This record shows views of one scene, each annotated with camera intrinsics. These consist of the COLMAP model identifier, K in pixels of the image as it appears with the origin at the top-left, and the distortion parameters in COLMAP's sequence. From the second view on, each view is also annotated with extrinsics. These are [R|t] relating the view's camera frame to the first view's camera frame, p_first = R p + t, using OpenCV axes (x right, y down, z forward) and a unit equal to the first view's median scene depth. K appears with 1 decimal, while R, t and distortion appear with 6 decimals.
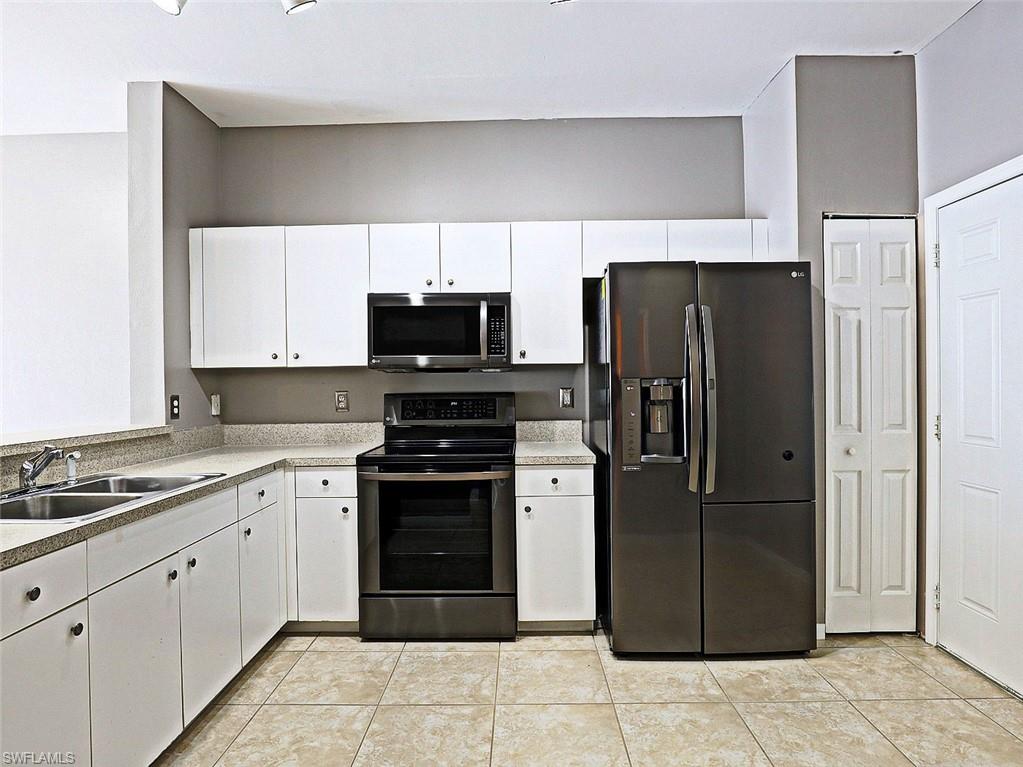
lens RADIAL K [[602.8, 0, 511.5], [0, 602.8, 383.5], [0, 0, 1]] dist [-0.022704, 0.000268]
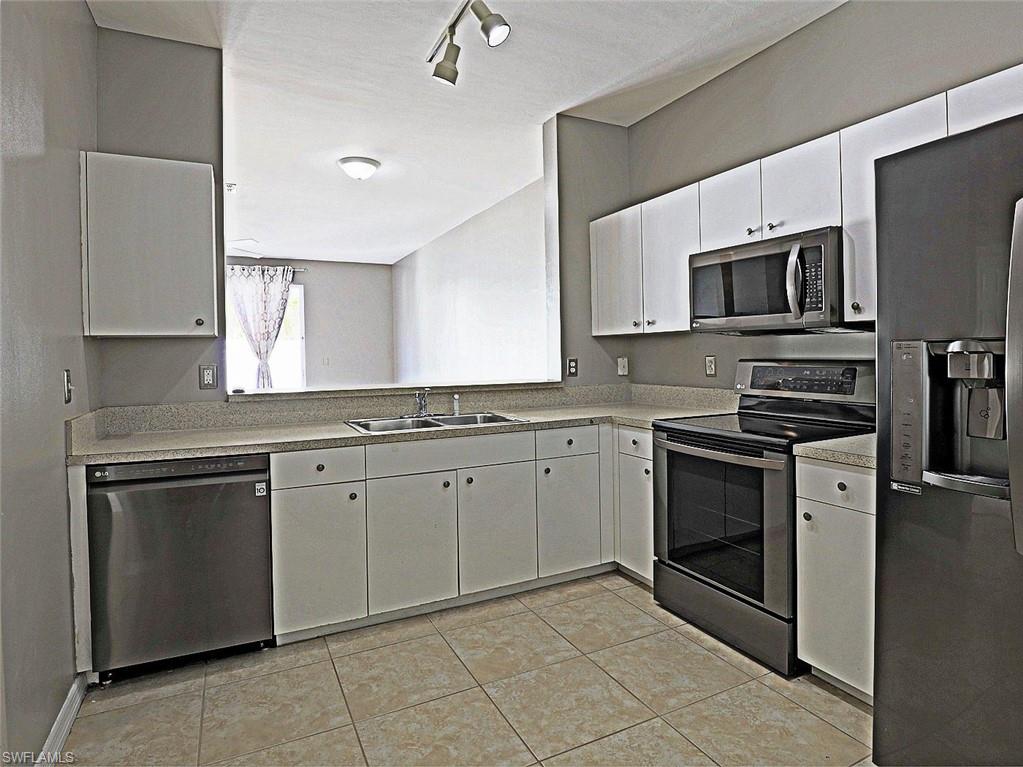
lens RADIAL K [[573.7, 0, 511.3], [0, 573.7, 360.0], [0, 0, 1]] dist [-0.001870, -0.000853]
pose [[0.454906, 0.017086, -0.890375, 0.488598], [0.008663, 0.999684, 0.023609, -0.006045], [0.890497, -0.018453, 0.454614, 0.346819]]
